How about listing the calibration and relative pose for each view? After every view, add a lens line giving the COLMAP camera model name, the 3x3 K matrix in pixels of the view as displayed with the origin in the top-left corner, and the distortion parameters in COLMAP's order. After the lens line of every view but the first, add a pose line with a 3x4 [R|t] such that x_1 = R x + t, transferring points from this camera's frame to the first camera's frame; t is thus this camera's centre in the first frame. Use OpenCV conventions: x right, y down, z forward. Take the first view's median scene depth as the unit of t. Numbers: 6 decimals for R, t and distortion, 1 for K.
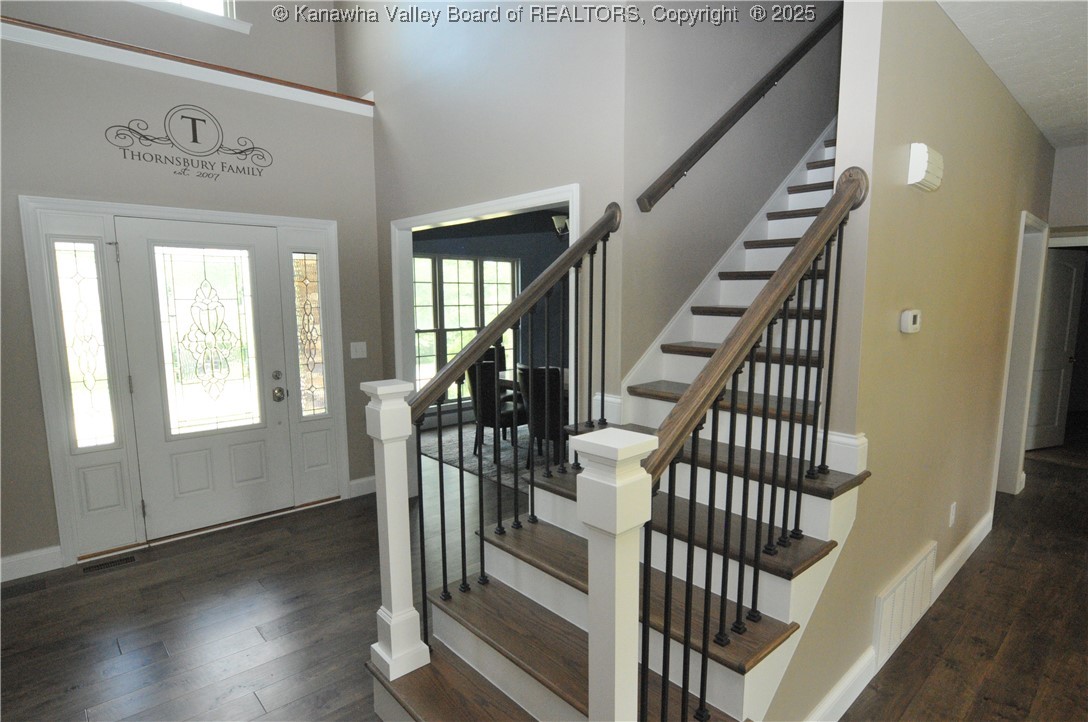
lens RADIAL K [[574.8, 0, 545.2], [0, 574.8, 373.5], [0, 0, 1]] dist [-0.017312, 0.000061]
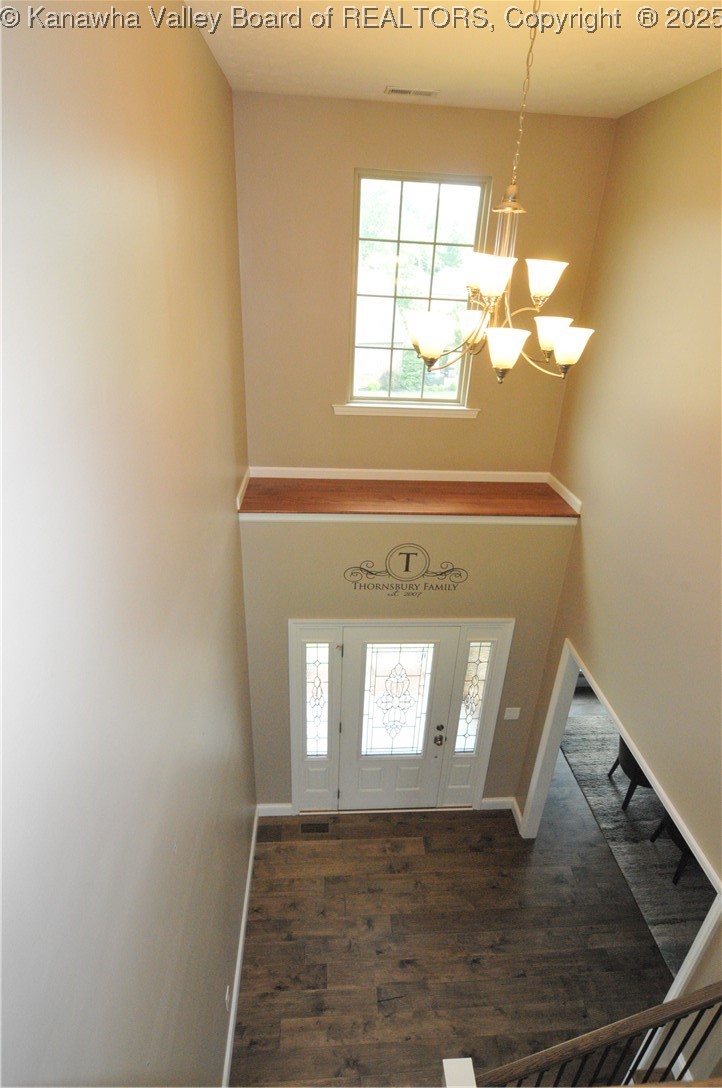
lens RADIAL K [[574.8, 0, 361.0], [0, 574.8, 544.0], [0, 0, 1]] dist [-0.017312, 0.000061]
pose [[0.781099, 0.300997, -0.547070, -0.058026], [-0.124319, 0.933568, 0.336147, -0.842266], [0.611906, -0.194553, 0.766629, 0.046743]]
